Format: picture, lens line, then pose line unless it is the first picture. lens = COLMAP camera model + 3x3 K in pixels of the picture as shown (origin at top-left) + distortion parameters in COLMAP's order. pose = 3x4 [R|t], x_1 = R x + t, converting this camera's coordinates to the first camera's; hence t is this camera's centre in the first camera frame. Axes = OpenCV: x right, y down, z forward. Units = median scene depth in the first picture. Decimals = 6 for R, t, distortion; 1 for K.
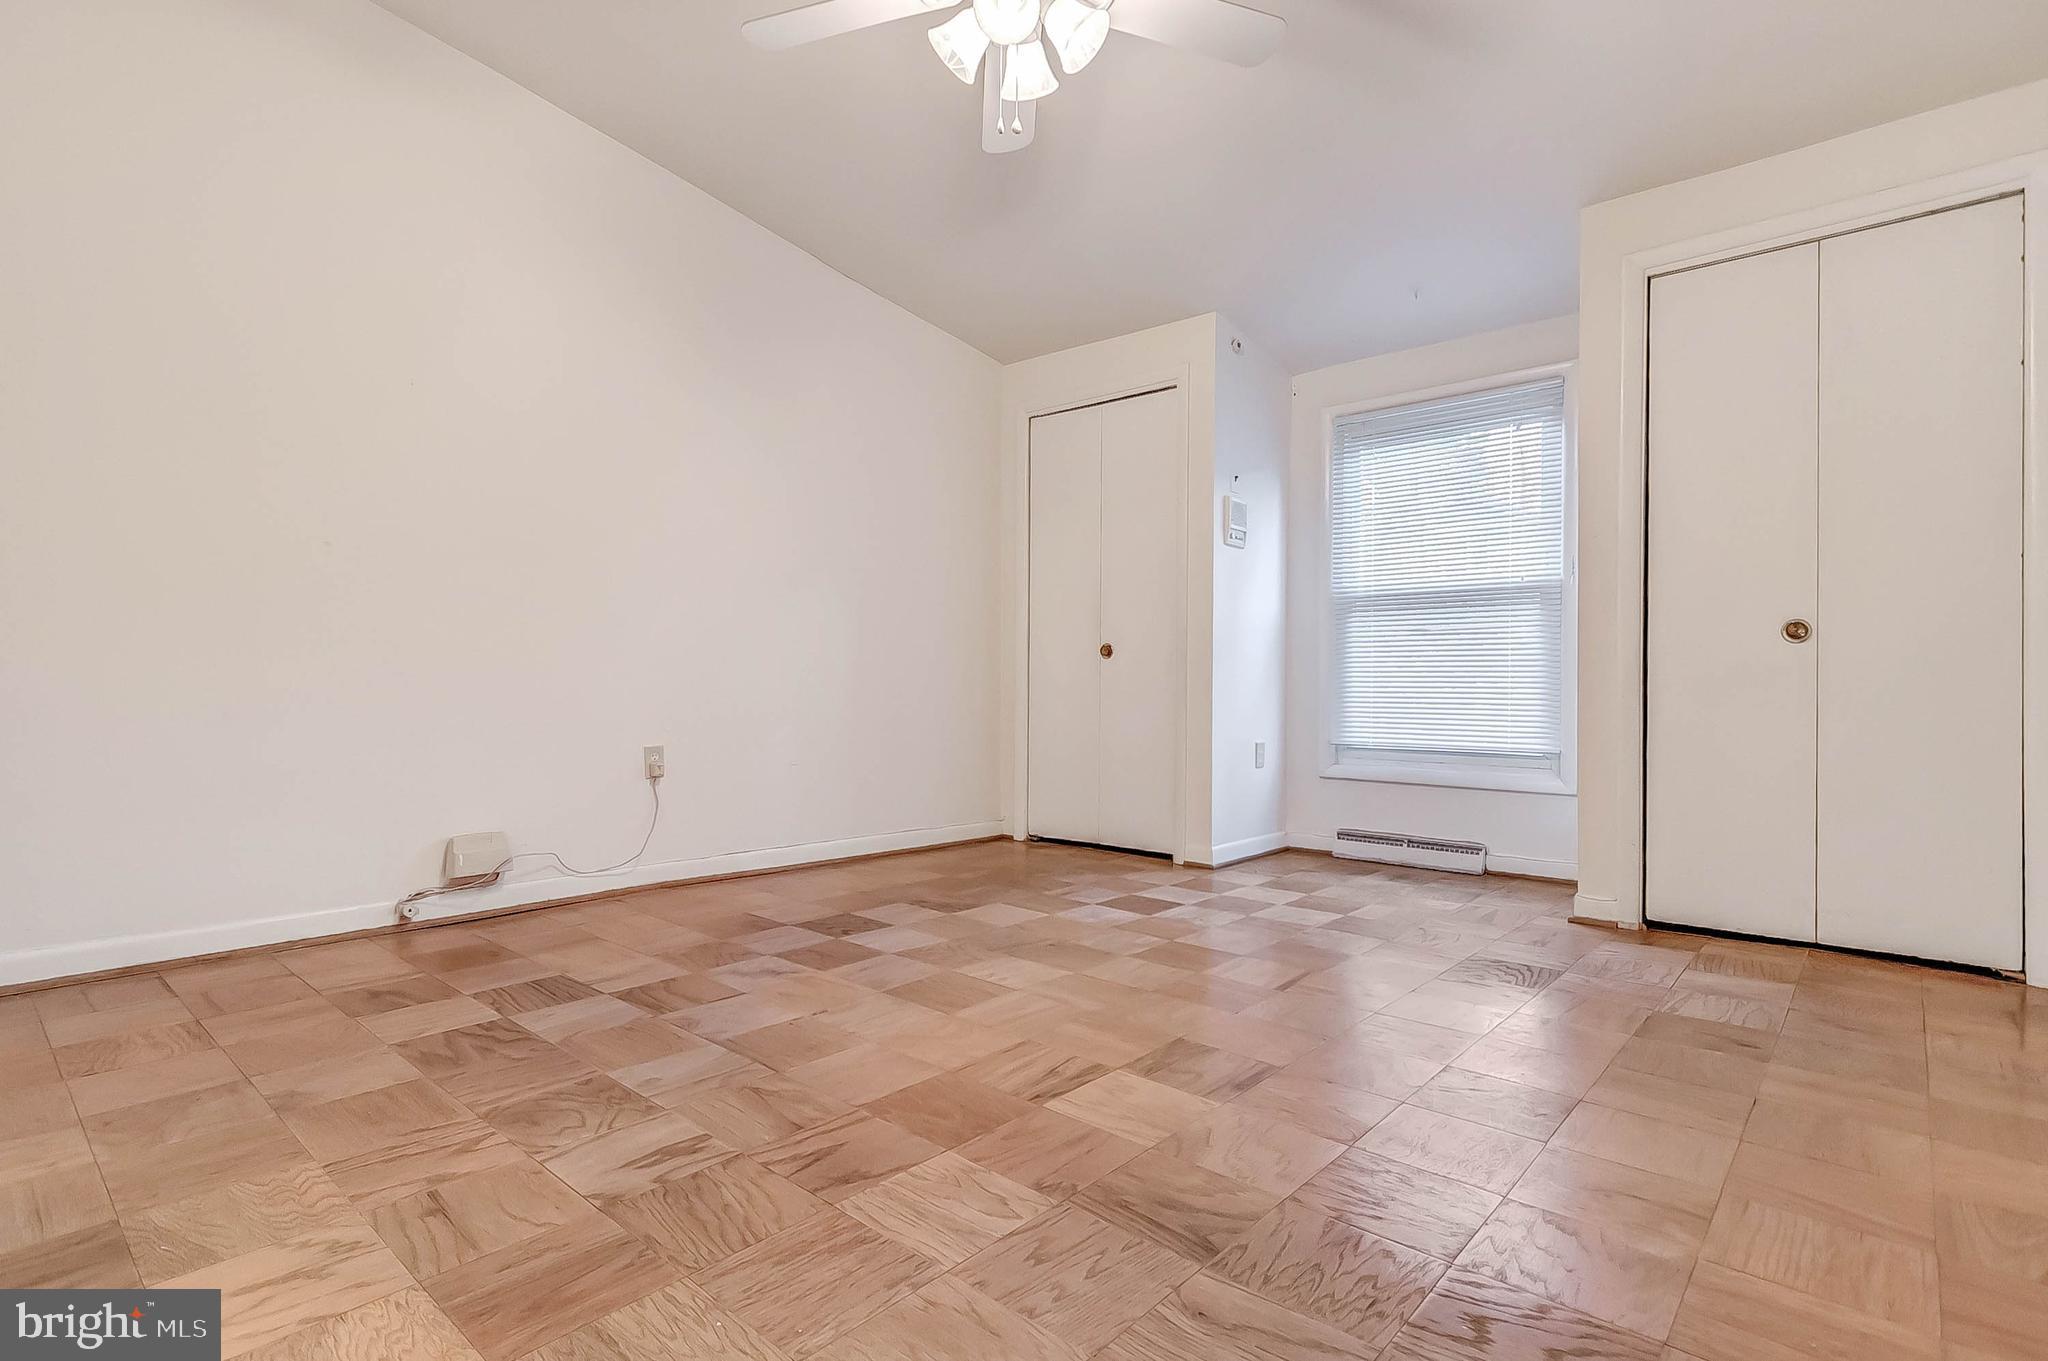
lens RADIAL K [[997.8, 0, 981.7], [0, 997.8, 676.6], [0, 0, 1]] dist [0.001059, -0.000047]
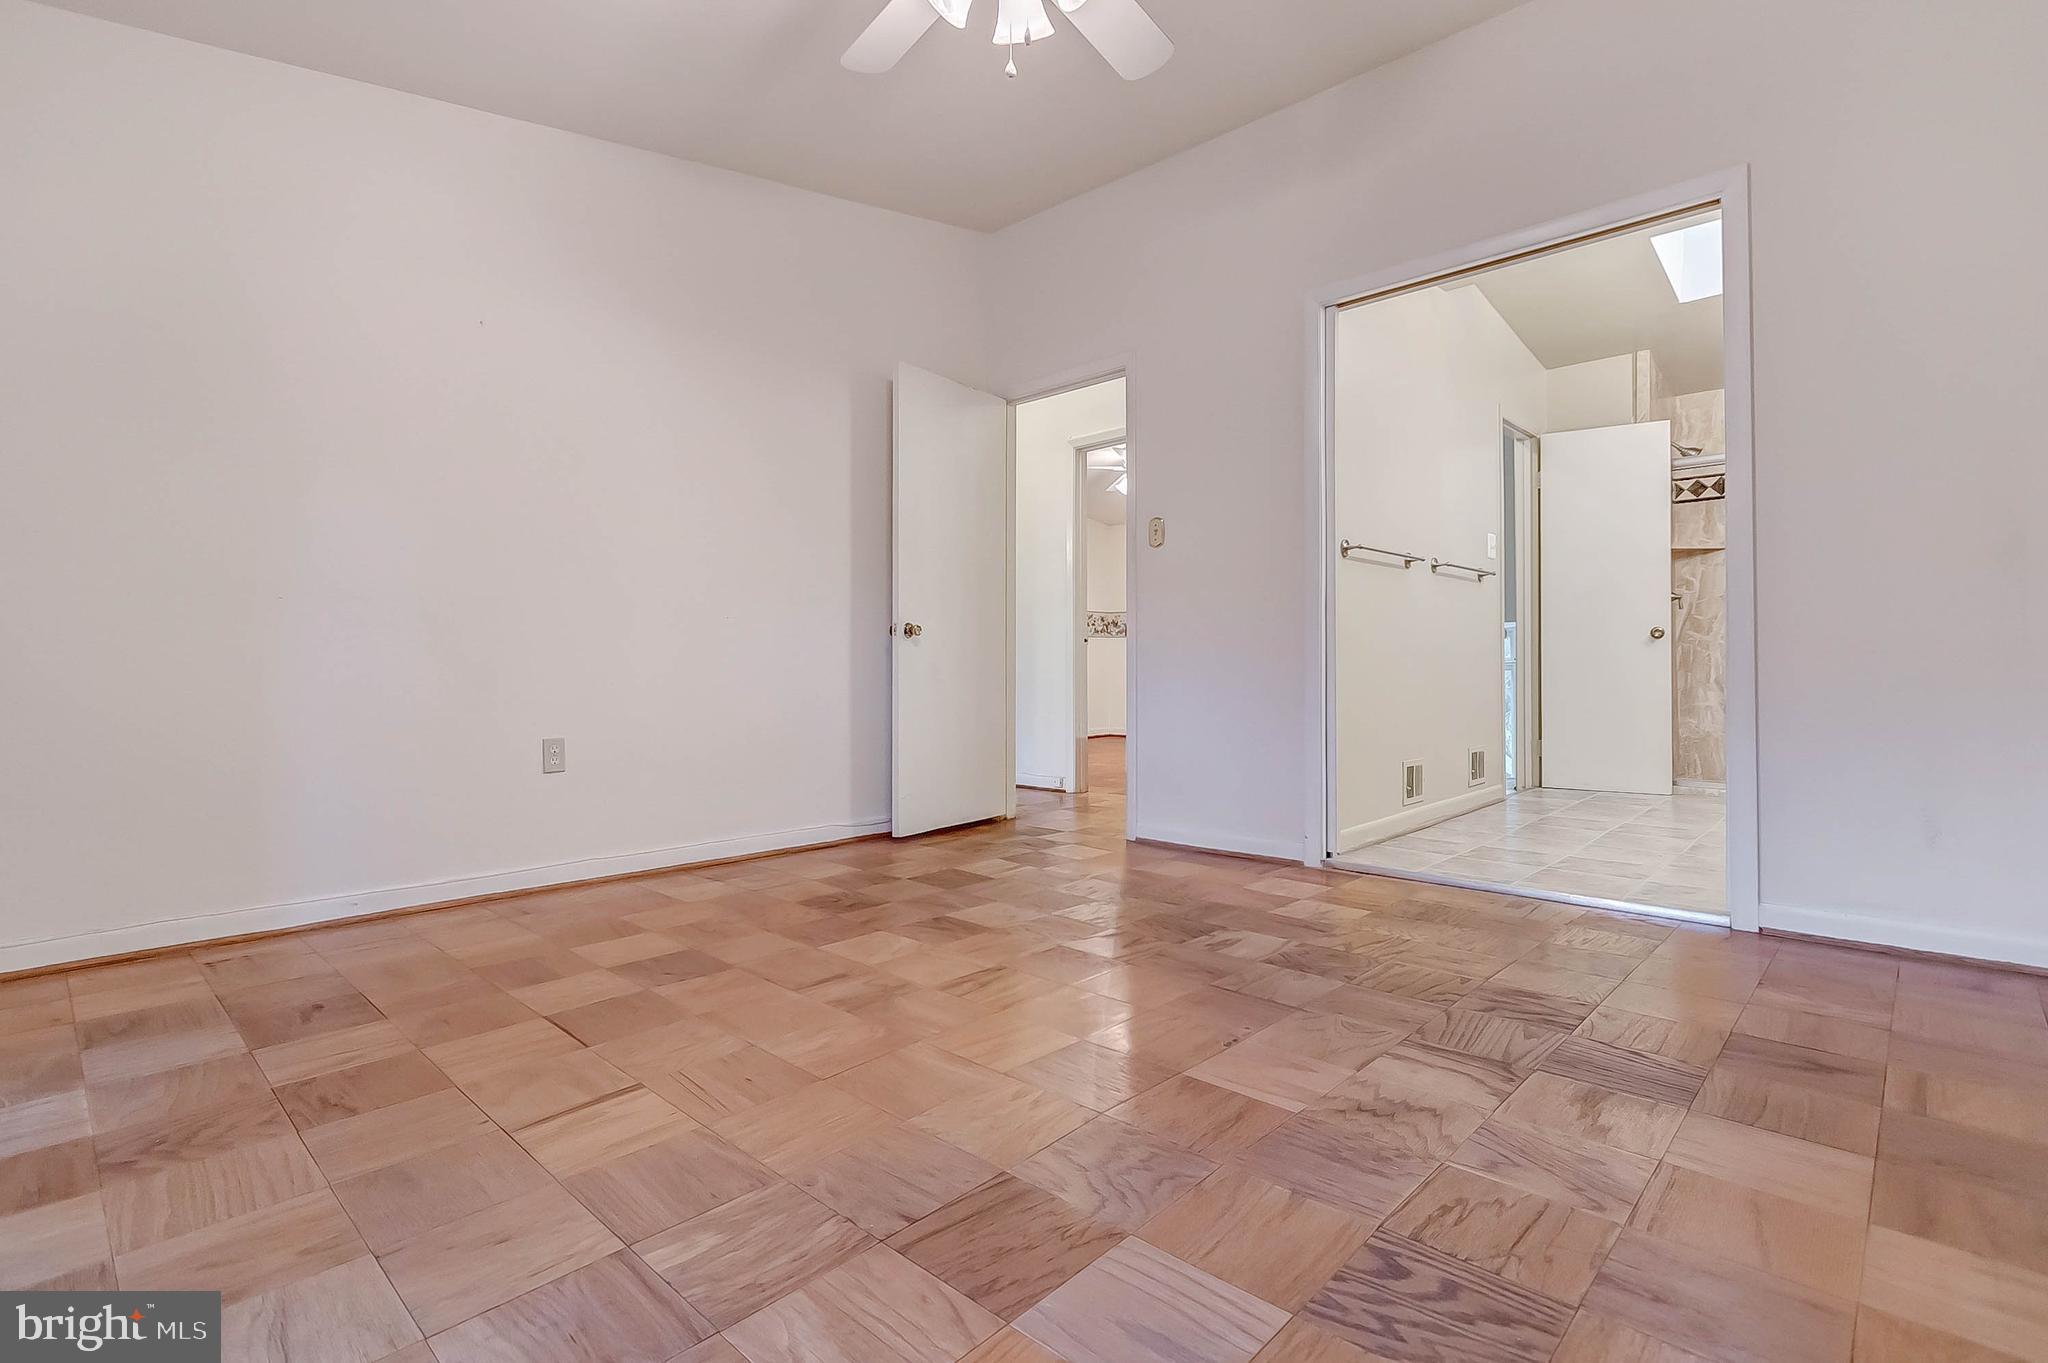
lens RADIAL K [[953.0, 0, 987.3], [0, 953.0, 657.5], [0, 0, 1]] dist [0.001901, -0.001176]
pose [[-0.999410, -0.001838, 0.034305, 0.023355], [-0.002394, 0.999866, -0.016164, 0.013845], [-0.034271, -0.016237, -0.999281, 1.876067]]
